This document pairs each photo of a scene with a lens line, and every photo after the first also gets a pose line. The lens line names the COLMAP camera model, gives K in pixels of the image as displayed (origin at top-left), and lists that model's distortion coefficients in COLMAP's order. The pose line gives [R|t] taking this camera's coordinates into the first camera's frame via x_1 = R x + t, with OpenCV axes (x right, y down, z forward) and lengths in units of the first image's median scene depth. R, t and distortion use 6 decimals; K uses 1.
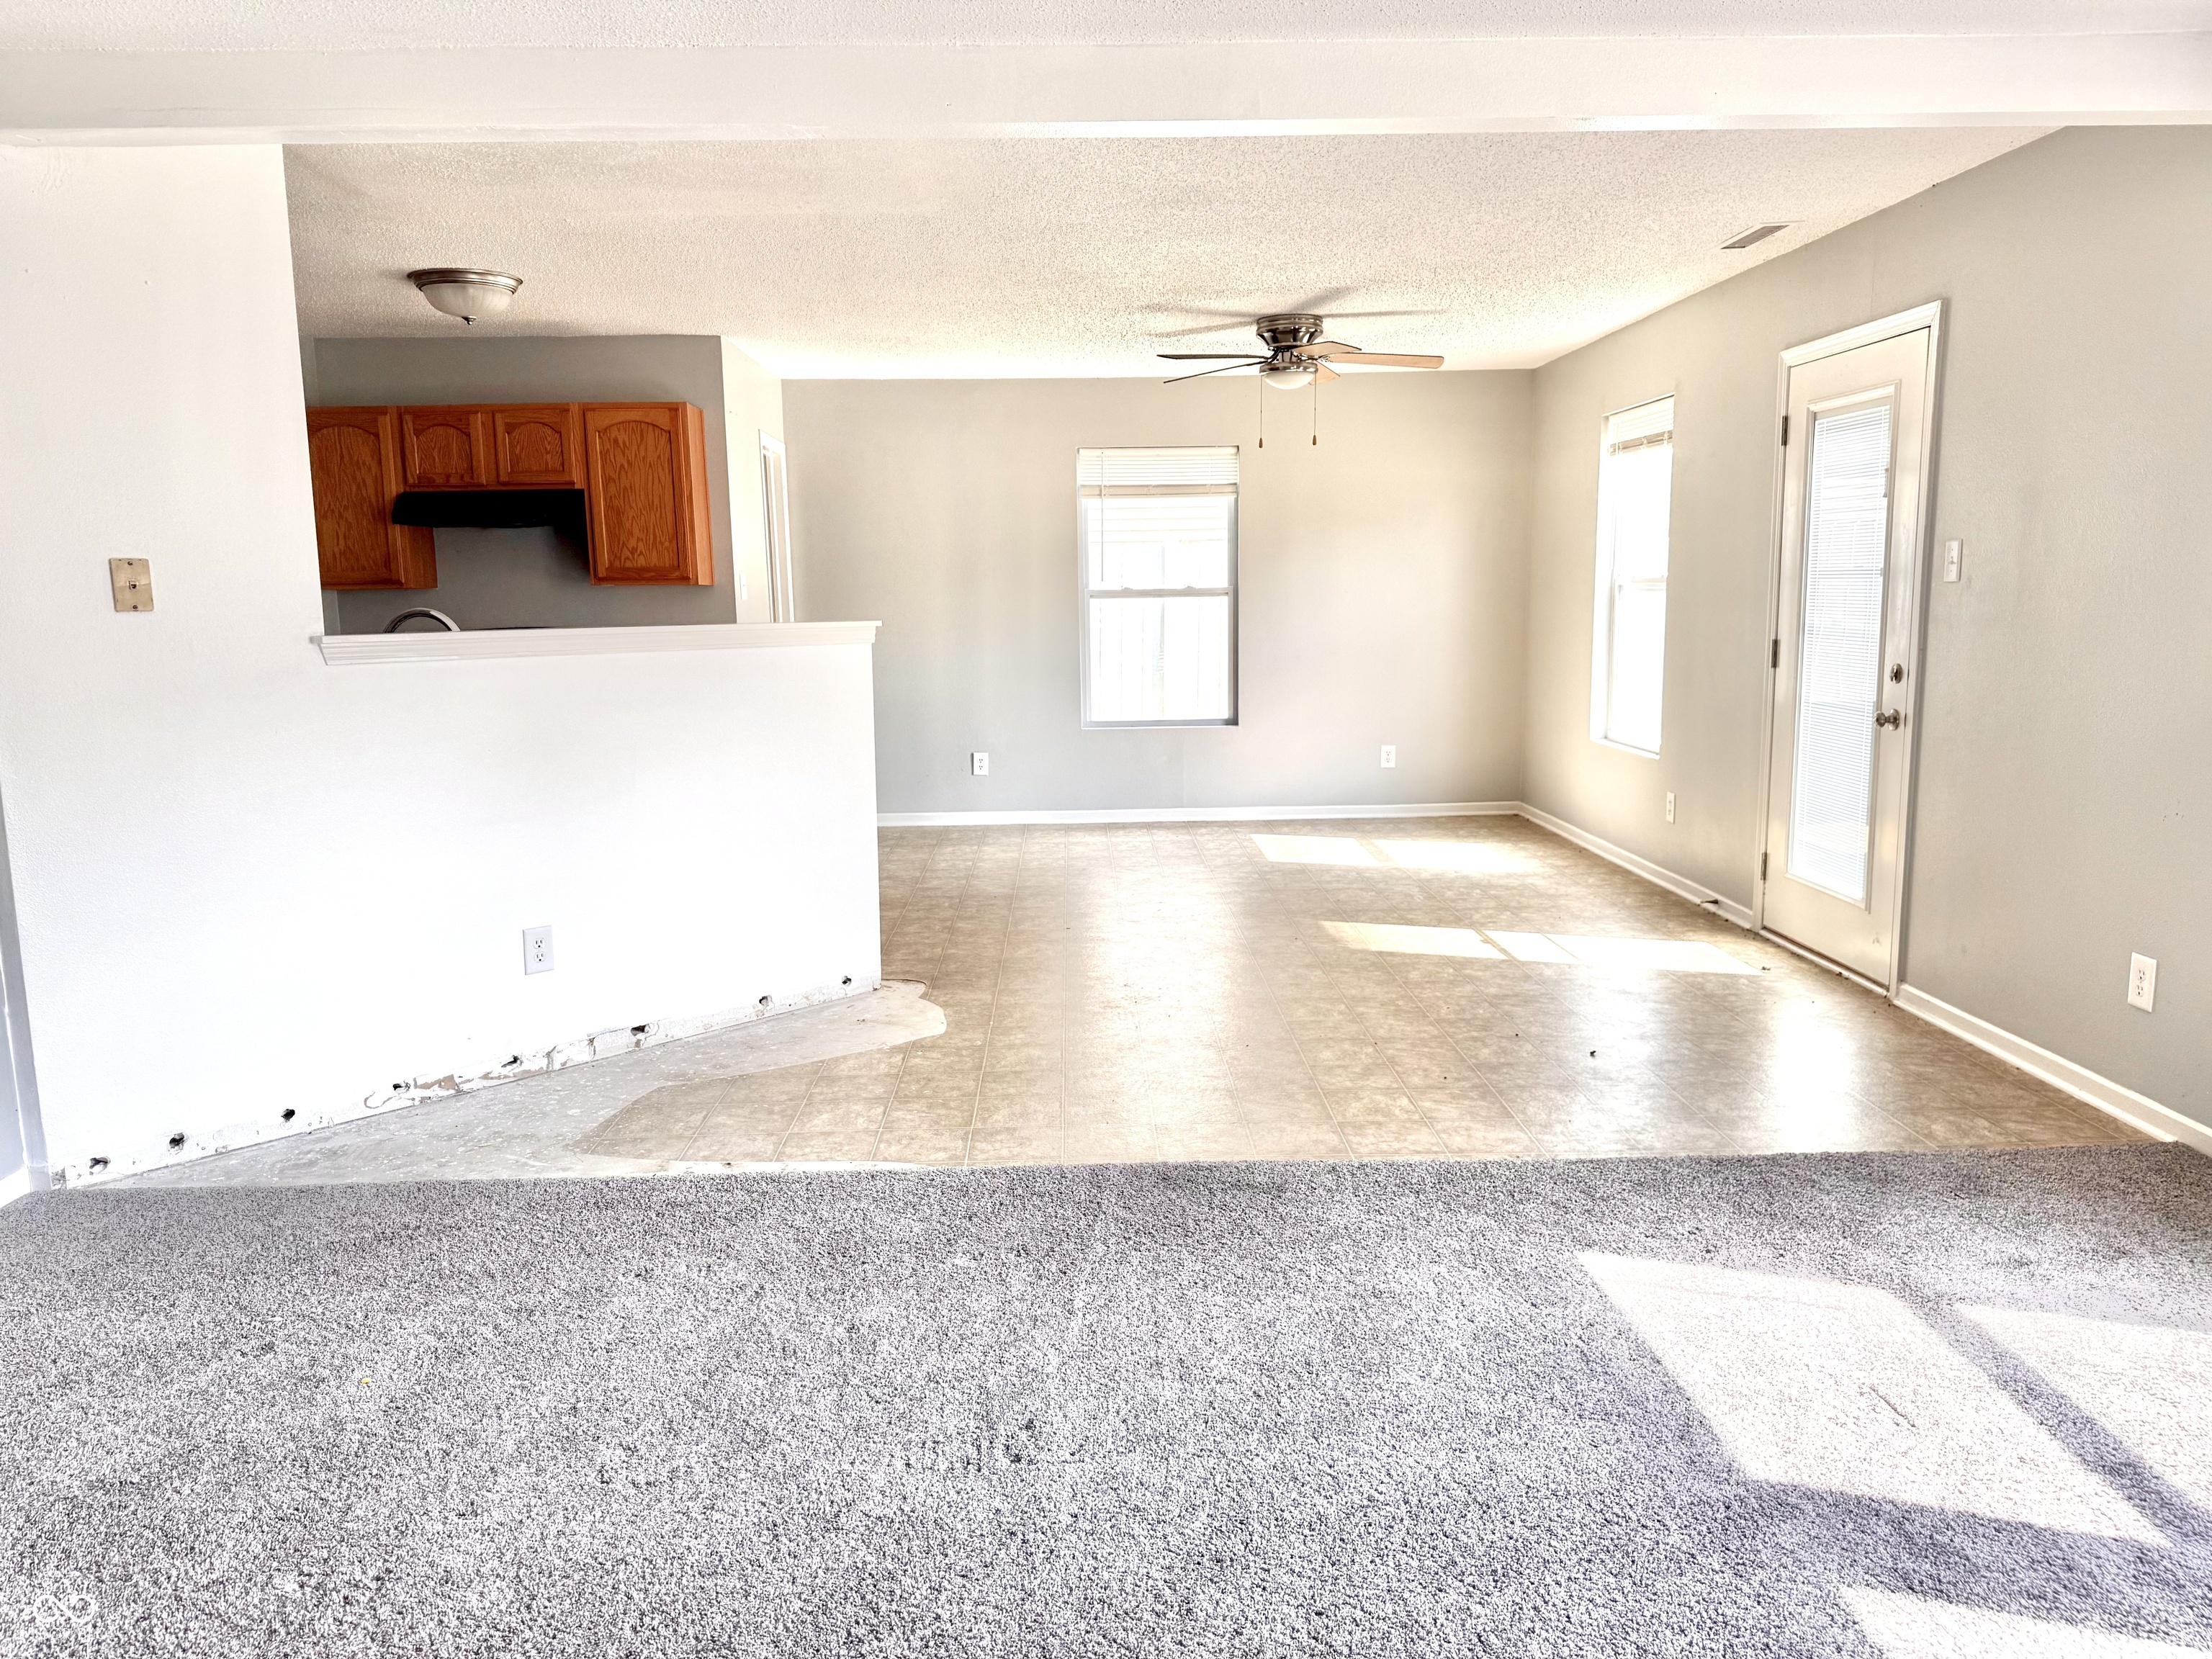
lens RADIAL K [[1545.6, 0, 1113.8], [0, 1545.6, 830.0], [0, 0, 1]] dist [0.138468, -0.174989]
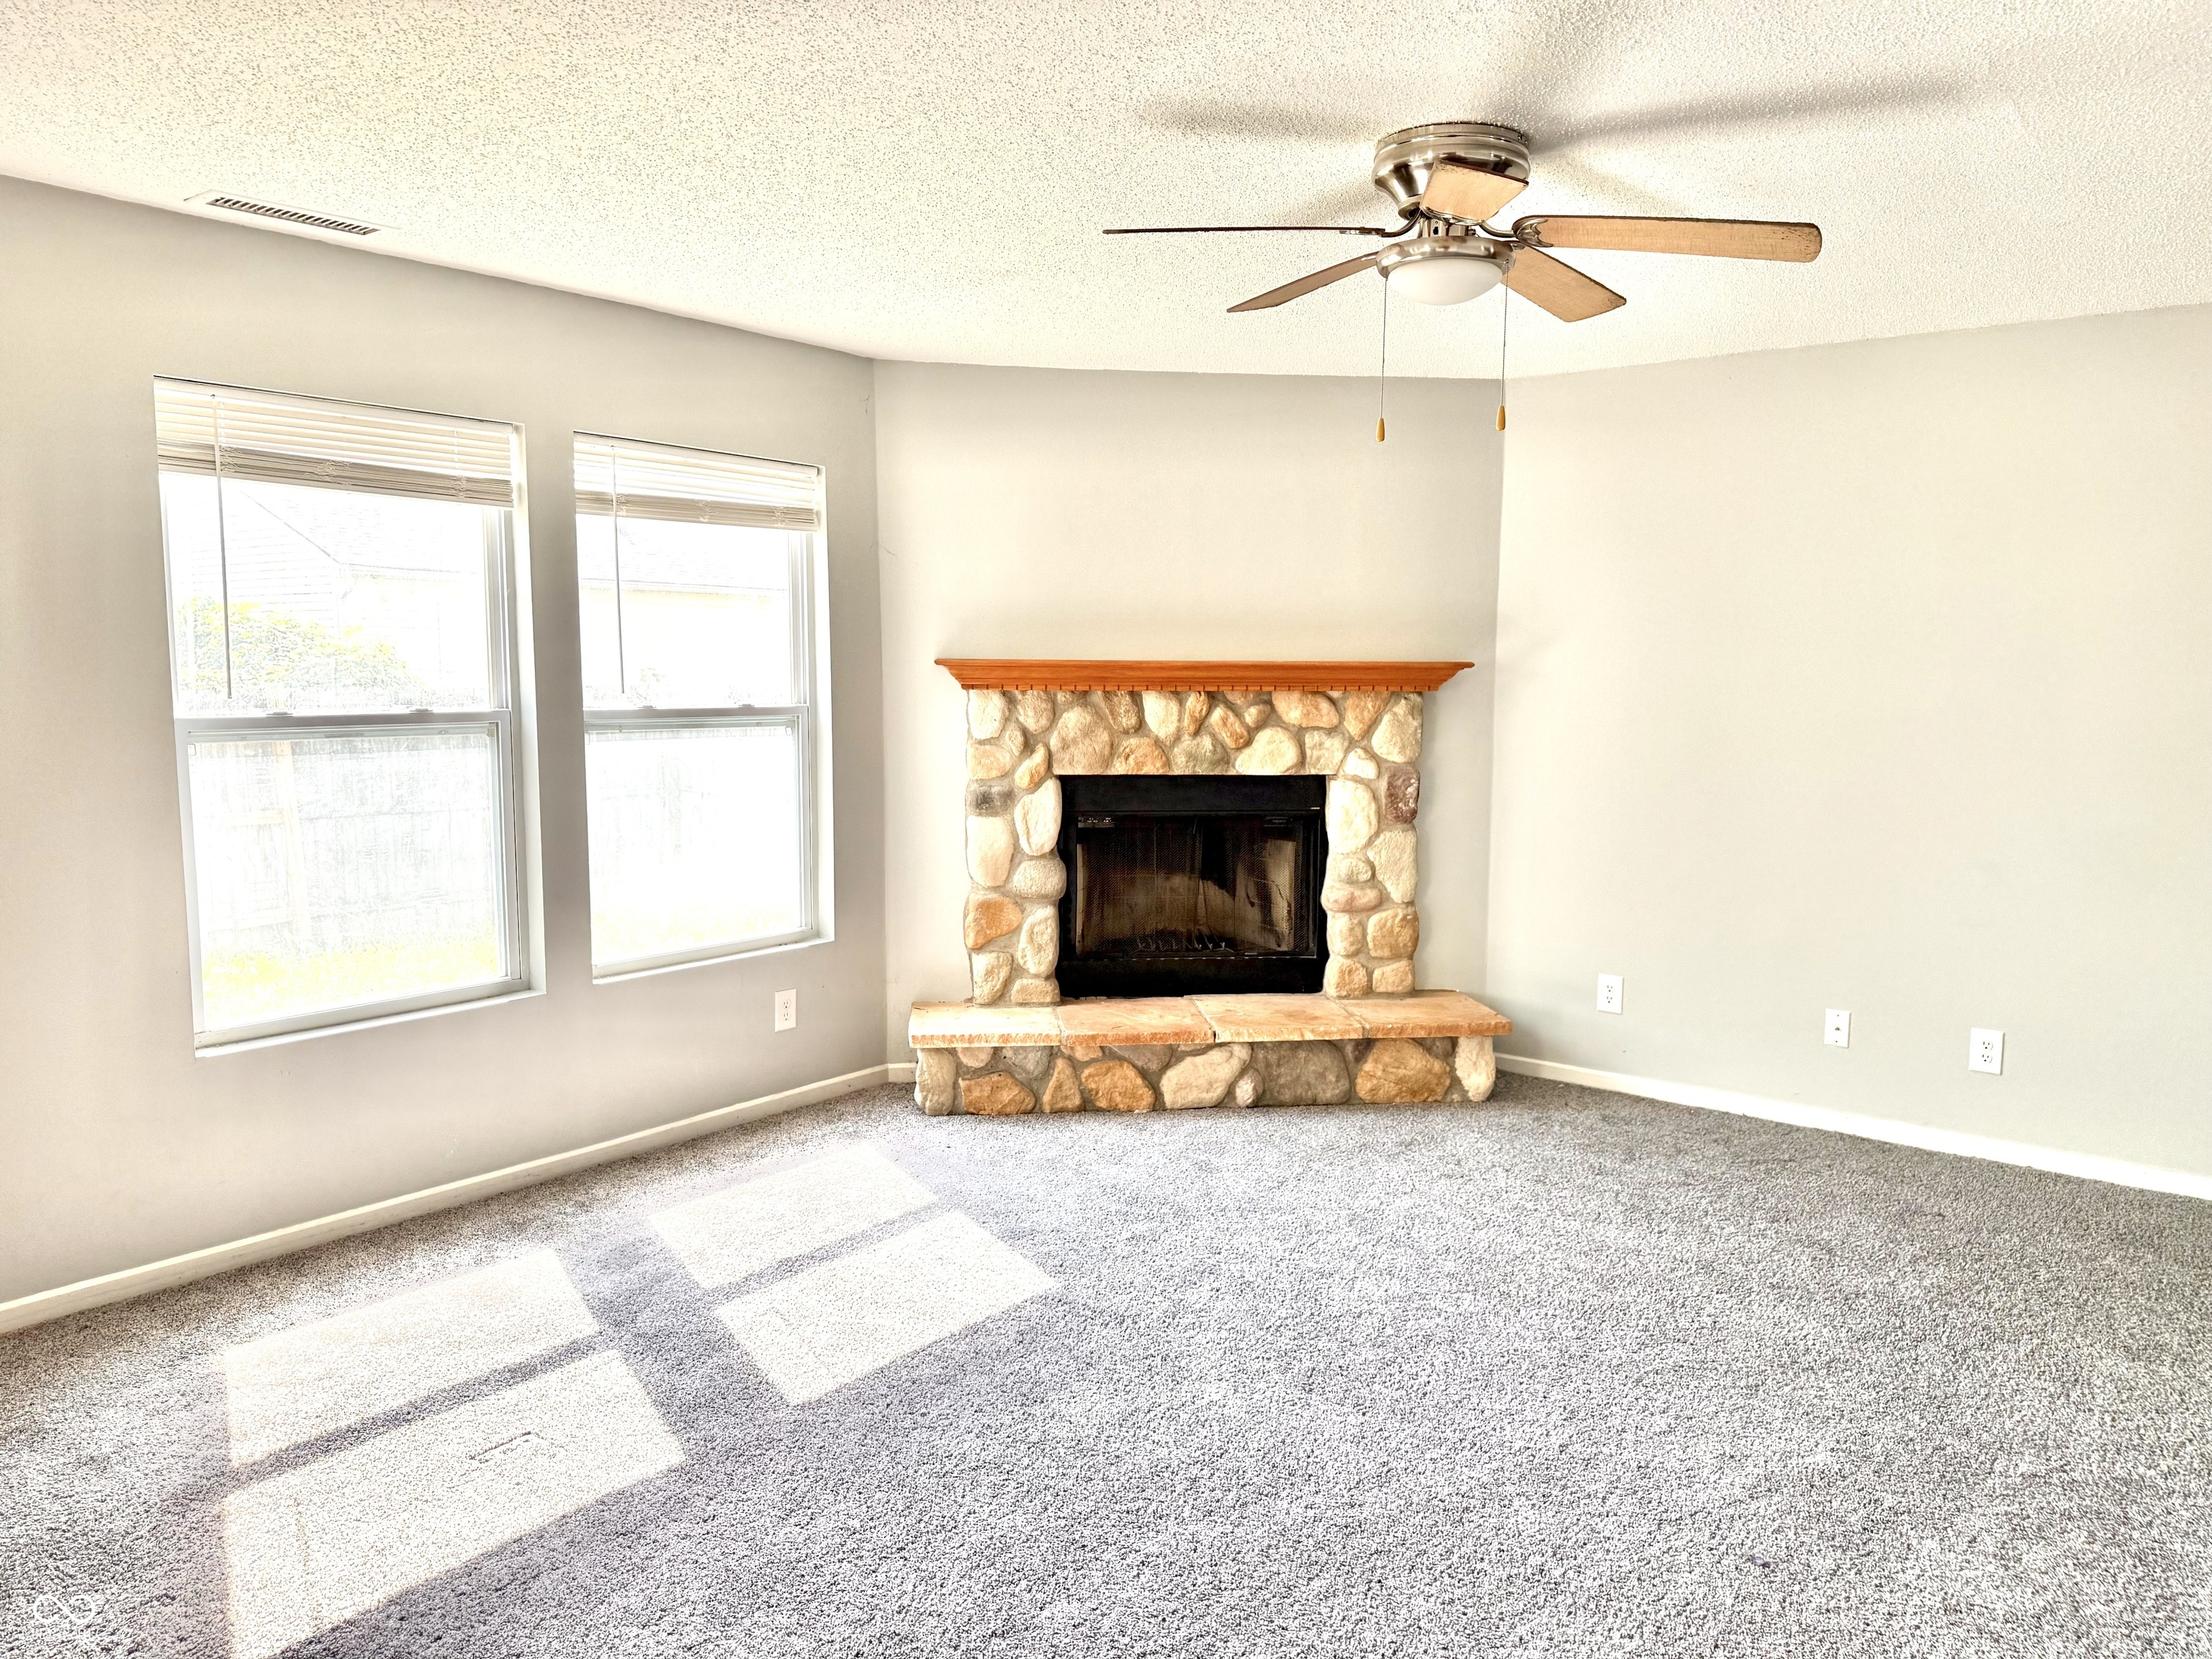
lens RADIAL K [[1545.6, 0, 1113.8], [0, 1545.6, 830.0], [0, 0, 1]] dist [0.138468, -0.174989]
pose [[-0.763510, -0.064473, 0.642569, -0.306322], [0.100968, 0.970850, 0.217383, -0.151284], [-0.637854, 0.230853, -0.734744, 0.779208]]
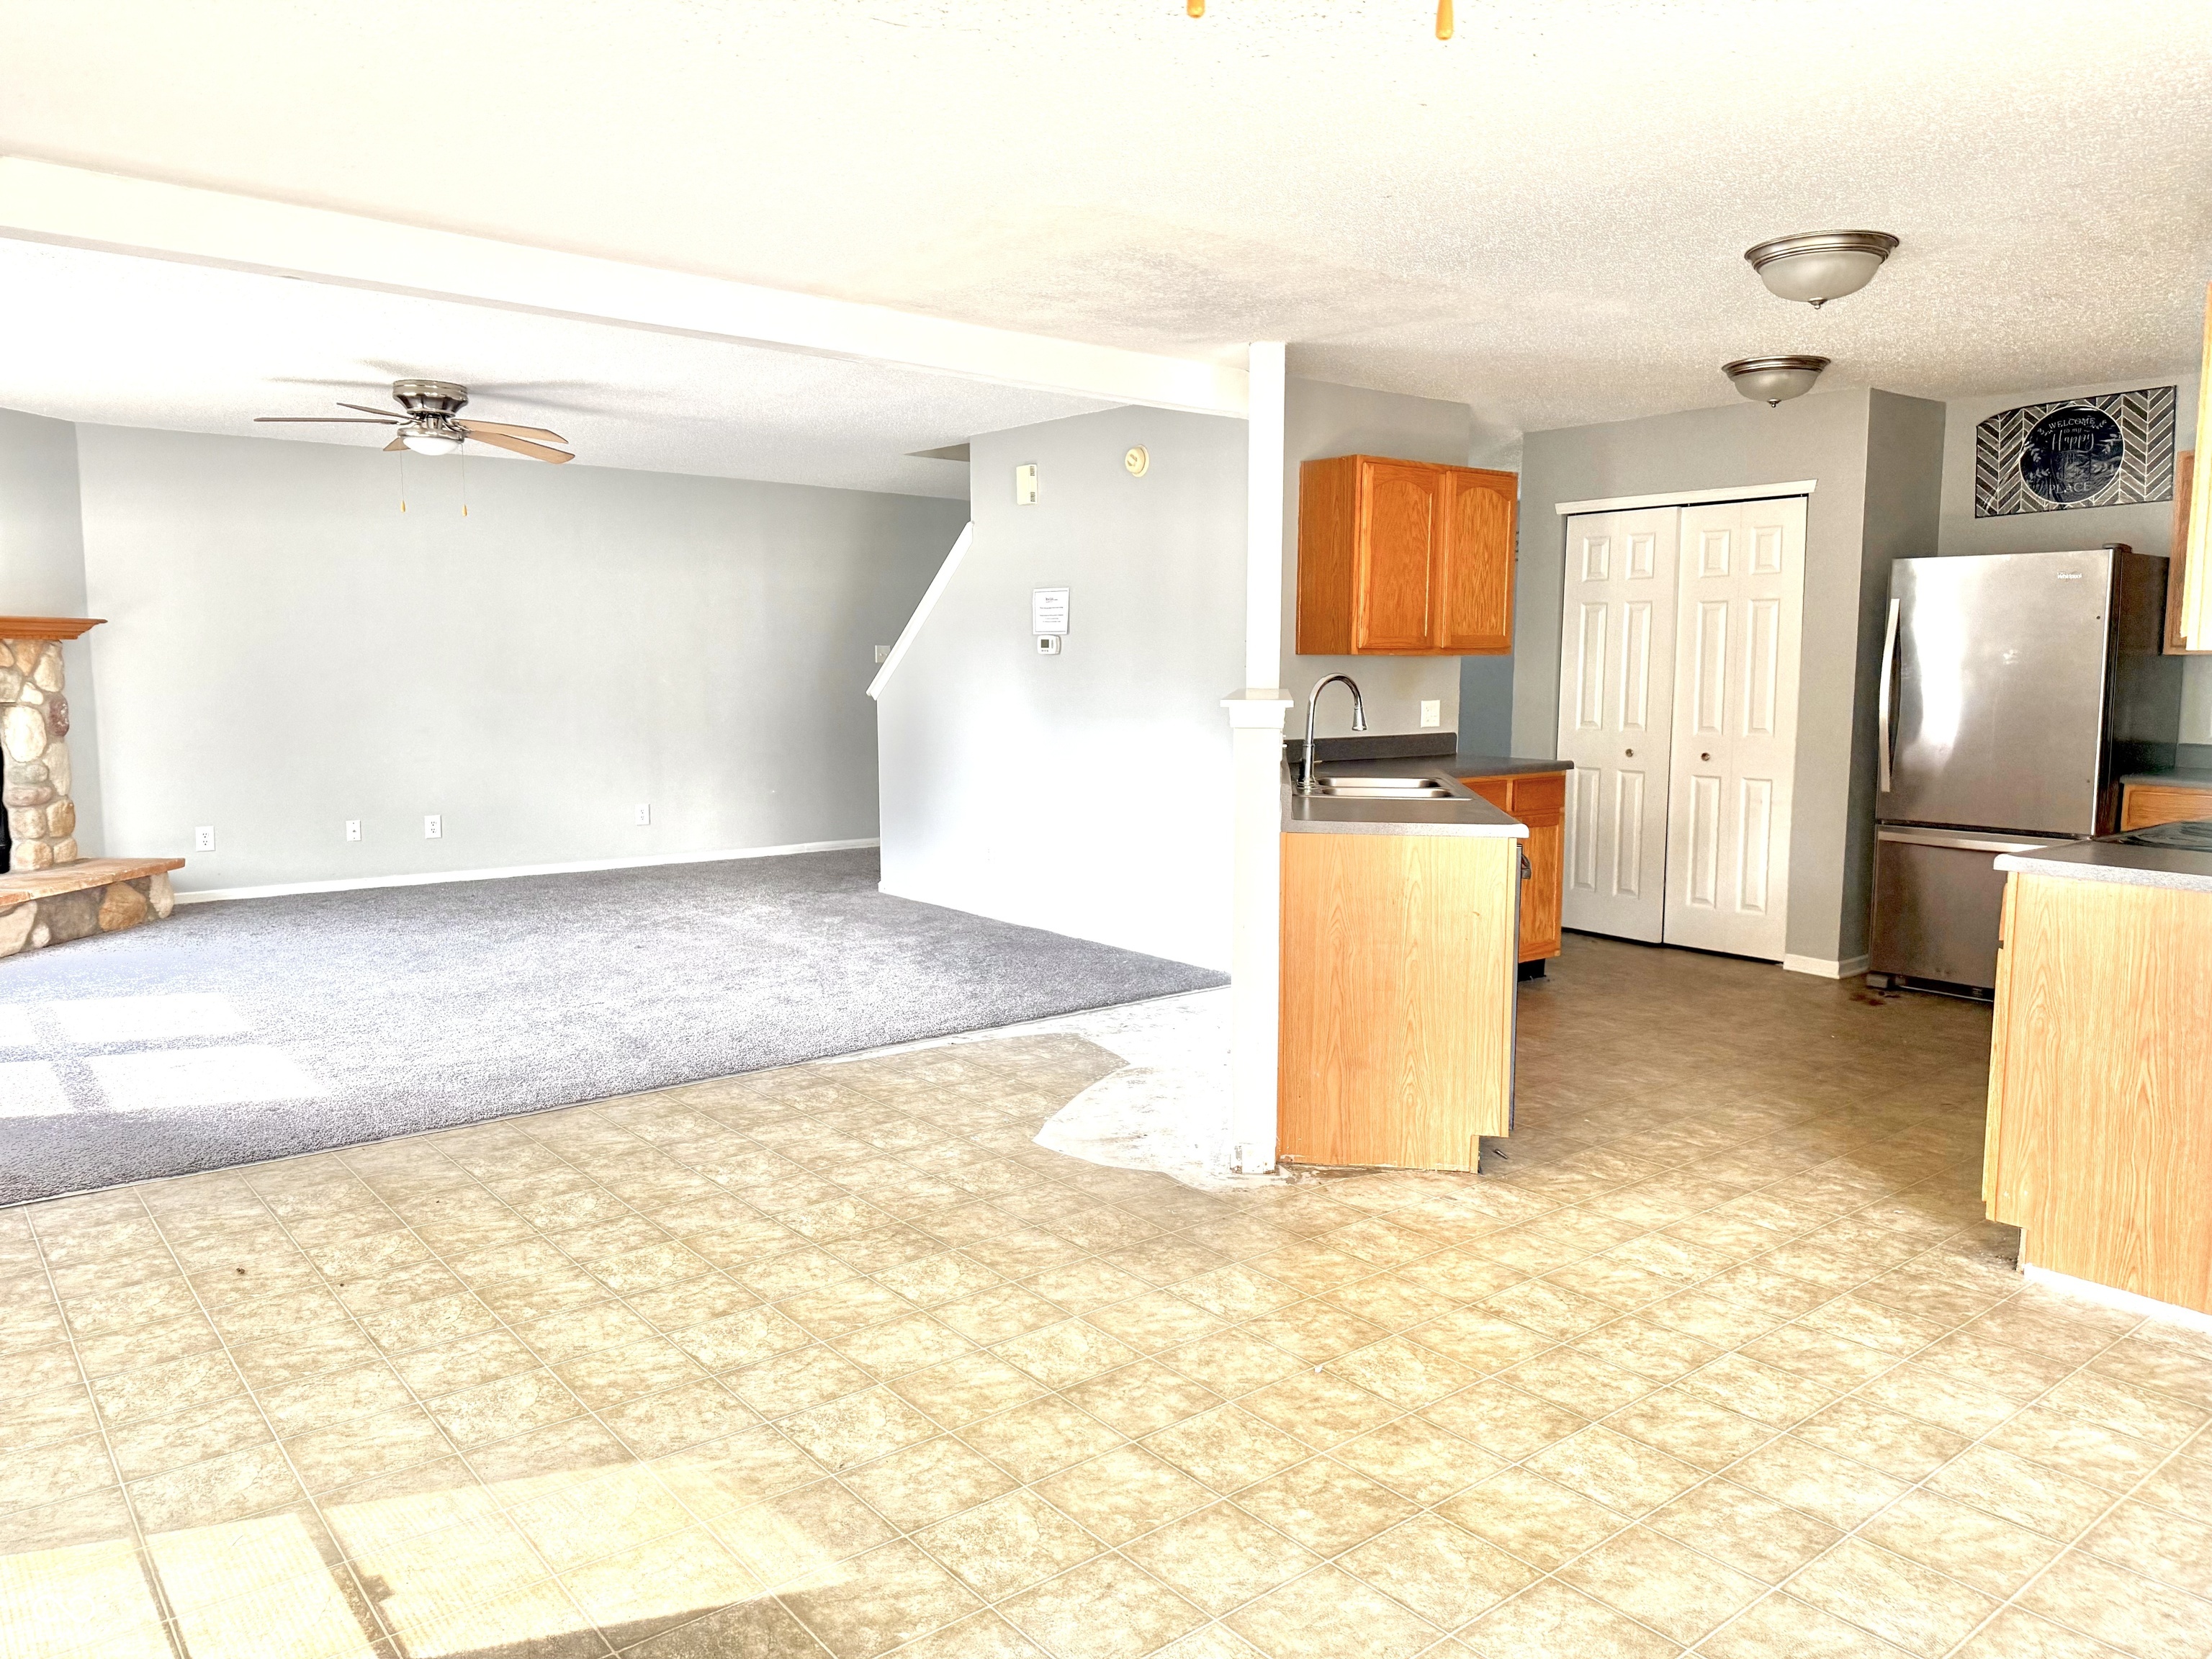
lens RADIAL K [[1592.9, 0, 1108.8], [0, 1592.9, 817.0], [0, 0, 1]] dist [0.174763, -0.191635]
pose [[-0.806863, 0.071286, -0.586422, 0.397948], [-0.082431, 0.969394, 0.231258, -0.279087], [0.584960, 0.234933, -0.776292, 1.728012]]
